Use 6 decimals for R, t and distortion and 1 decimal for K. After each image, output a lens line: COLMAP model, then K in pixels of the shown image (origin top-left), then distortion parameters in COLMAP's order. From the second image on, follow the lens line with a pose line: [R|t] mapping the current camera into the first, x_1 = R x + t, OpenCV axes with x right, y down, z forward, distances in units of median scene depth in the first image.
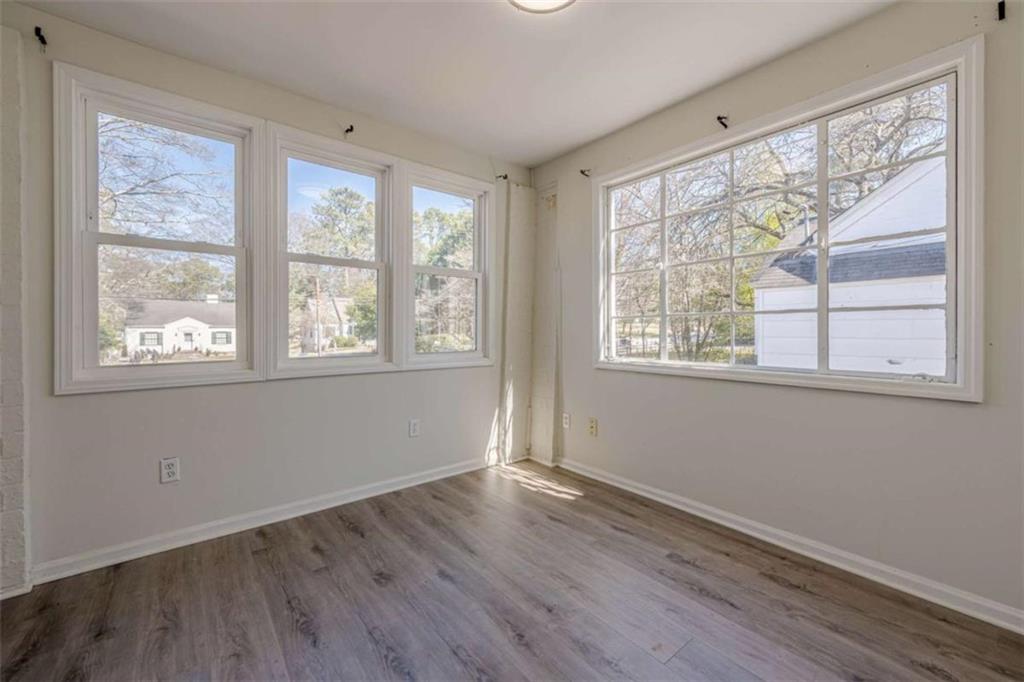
lens RADIAL K [[386.6, 0, 510.3], [0, 386.6, 339.2], [0, 0, 1]] dist [-0.000609, 0.000038]
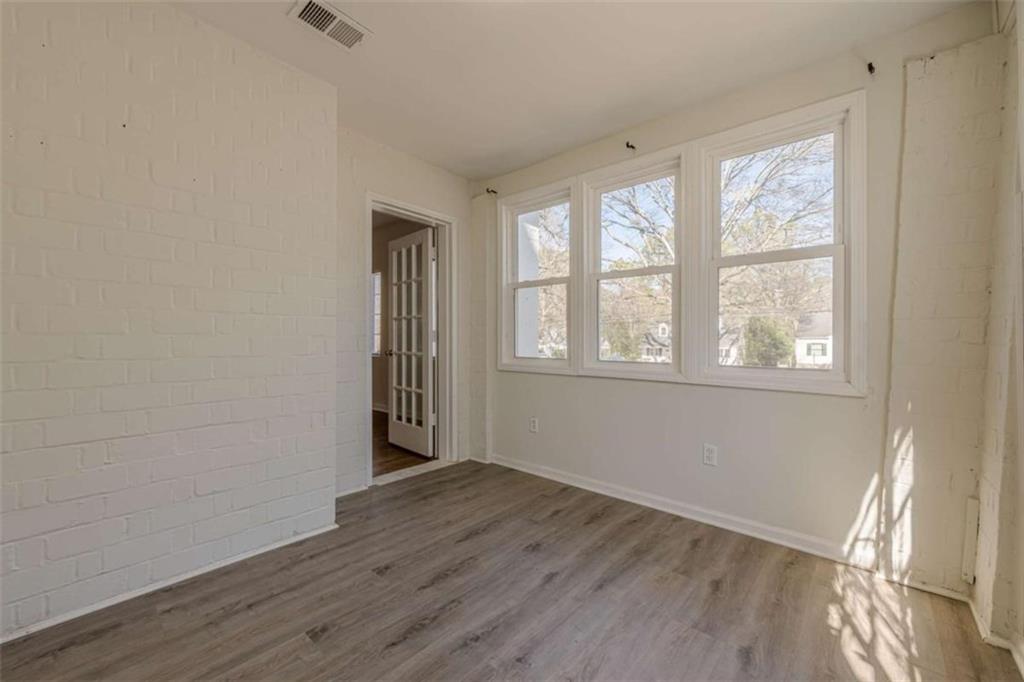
lens RADIAL K [[386.6, 0, 510.3], [0, 386.6, 339.2], [0, 0, 1]] dist [-0.000609, 0.000038]
pose [[0.211069, -0.001037, -0.977471, 0.619818], [-0.028460, 0.999569, -0.007206, -0.000516], [0.977057, 0.029340, 0.210948, 0.517648]]
